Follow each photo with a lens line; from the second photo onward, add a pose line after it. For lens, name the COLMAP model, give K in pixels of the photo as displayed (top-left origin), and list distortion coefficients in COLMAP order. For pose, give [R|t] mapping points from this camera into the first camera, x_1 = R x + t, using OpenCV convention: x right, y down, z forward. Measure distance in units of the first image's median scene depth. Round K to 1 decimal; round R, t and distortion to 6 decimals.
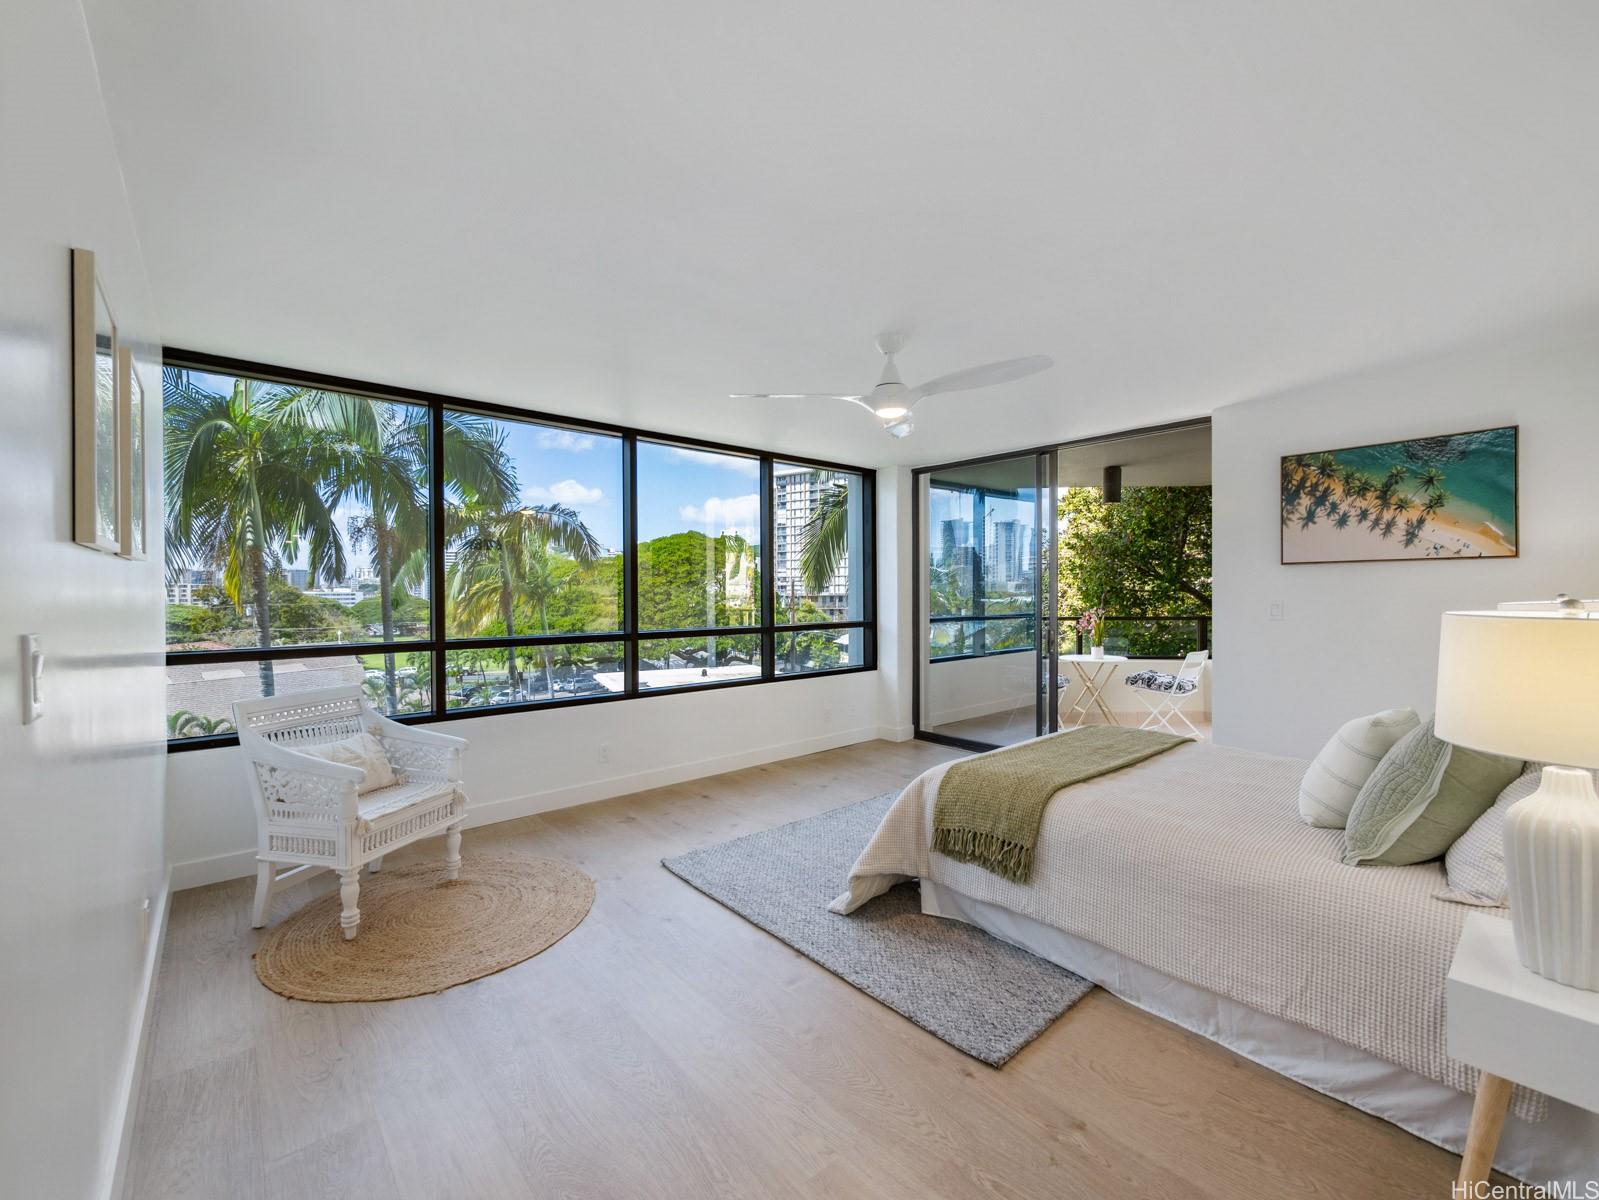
lens RADIAL K [[652.7, 0, 799.5], [0, 652.7, 600.0], [0, 0, 1]] dist [-0.000932, 0.008212]
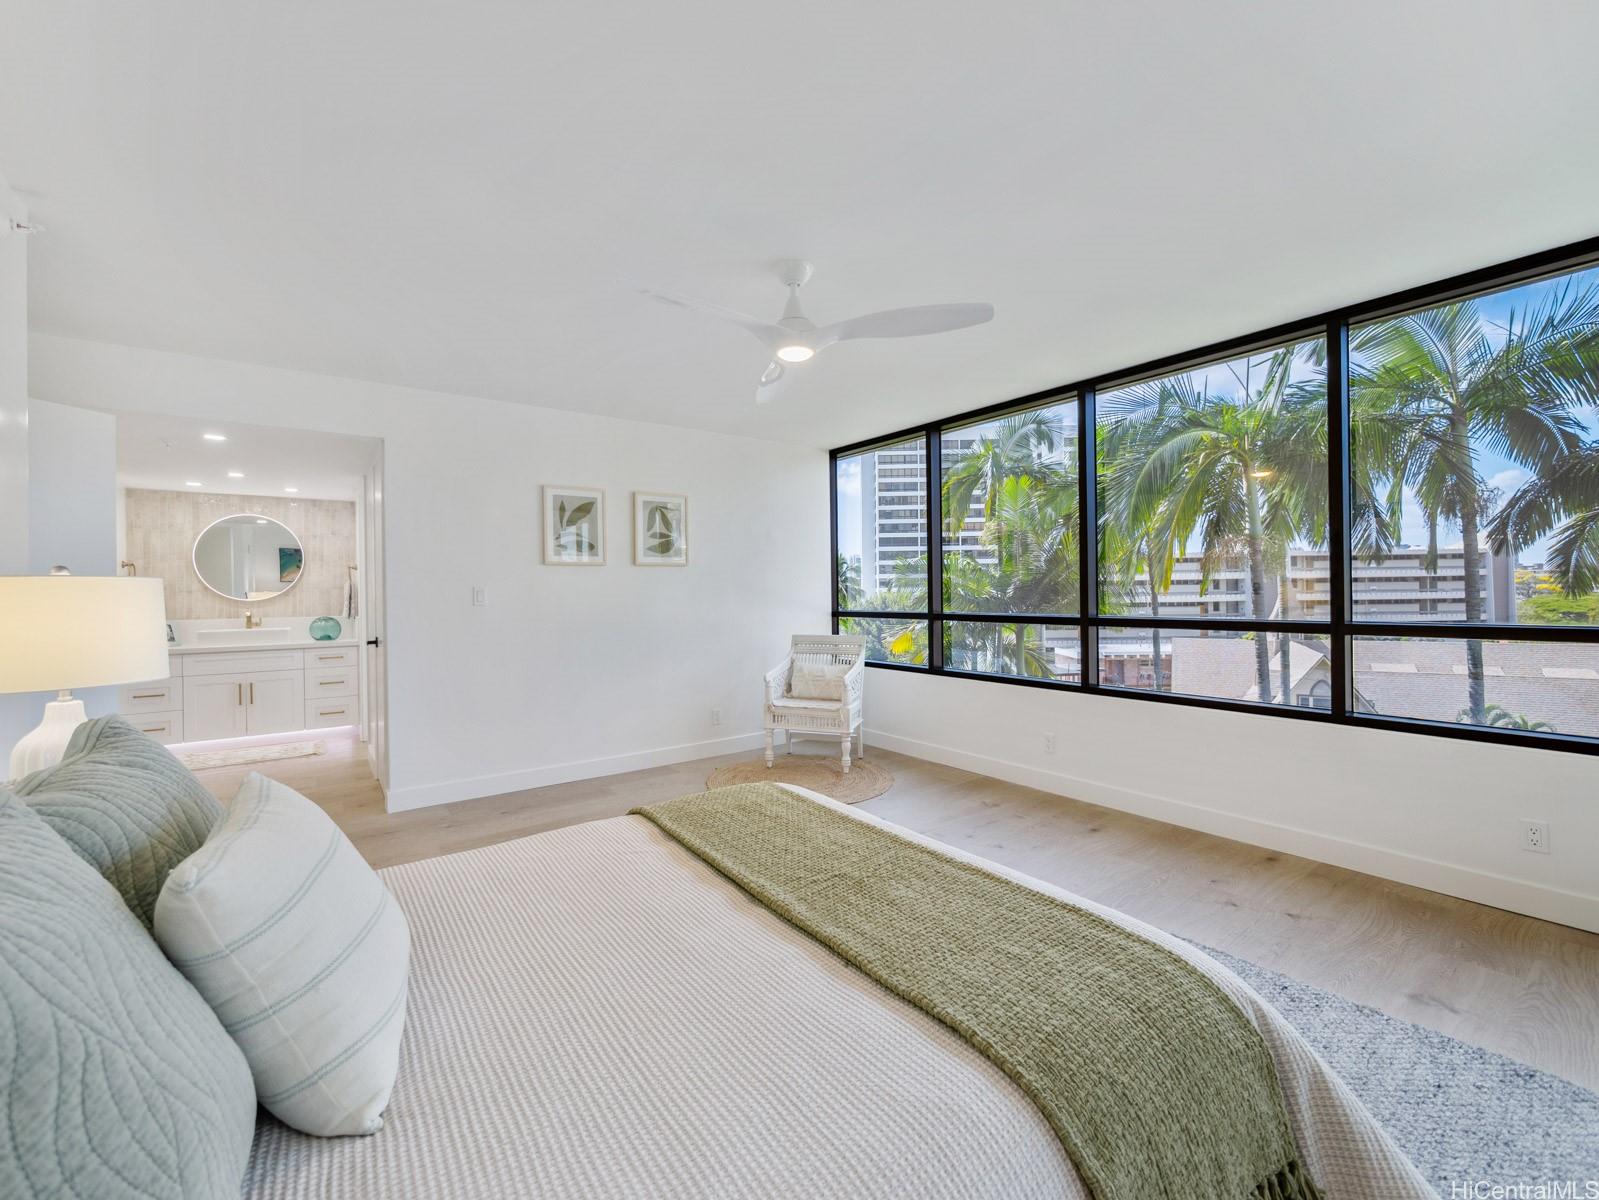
lens RADIAL K [[667.7, 0, 799.6], [0, 667.7, 602.2], [0, 0, 1]] dist [-0.000190, -0.000030]
pose [[-0.086239, 0.013954, -0.996177, 0.772177], [0.009015, 0.999872, 0.013226, 0.011577], [0.996234, -0.007840, -0.086353, 0.796985]]
